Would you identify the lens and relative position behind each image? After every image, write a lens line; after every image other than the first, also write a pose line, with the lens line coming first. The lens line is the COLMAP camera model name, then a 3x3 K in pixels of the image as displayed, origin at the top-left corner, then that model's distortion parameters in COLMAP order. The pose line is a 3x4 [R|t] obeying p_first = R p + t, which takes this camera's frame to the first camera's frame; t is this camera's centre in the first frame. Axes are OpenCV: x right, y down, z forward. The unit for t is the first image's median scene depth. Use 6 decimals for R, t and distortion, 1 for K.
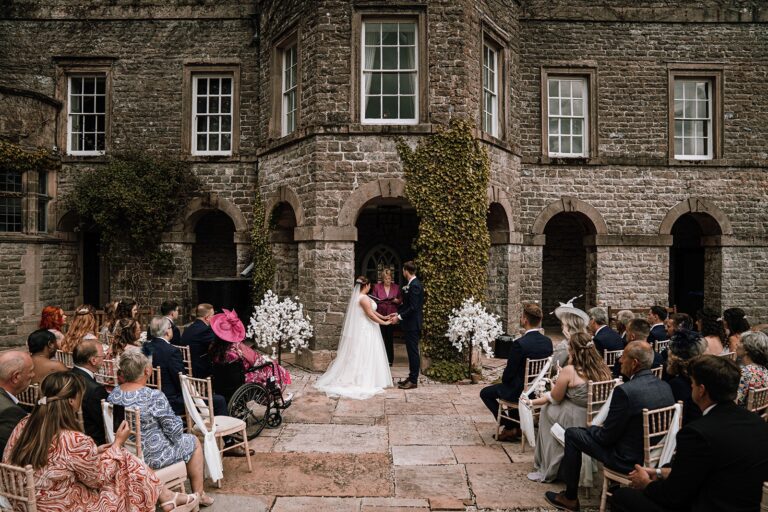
lens RADIAL K [[537.3, 0, 384.0], [0, 537.3, 256.0], [0, 0, 1]] dist [-0.138592, 0.109972]
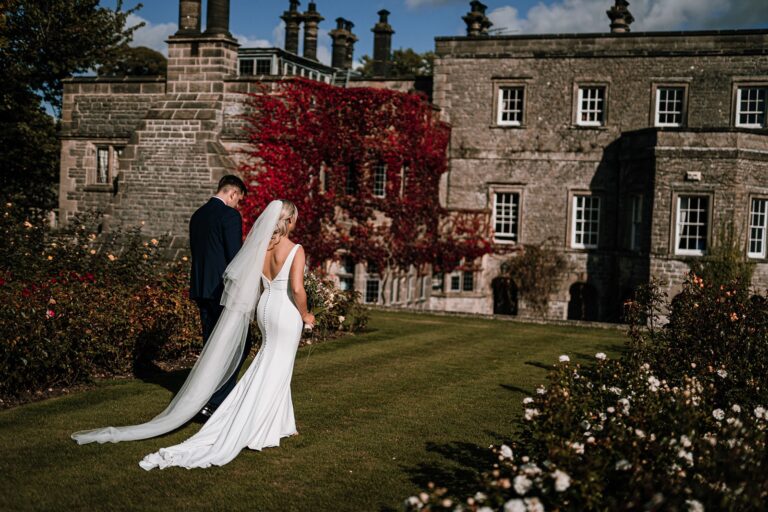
lens RADIAL K [[1095.8, 0, 384.0], [0, 1095.8, 256.0], [0, 0, 1]] dist [-0.002194, 0.038193]
pose [[0.928161, 0.048014, -0.369069, 0.338481], [-0.042005, 0.998822, 0.024304, -0.225478], [0.369801, -0.007055, 0.929084, -2.337214]]
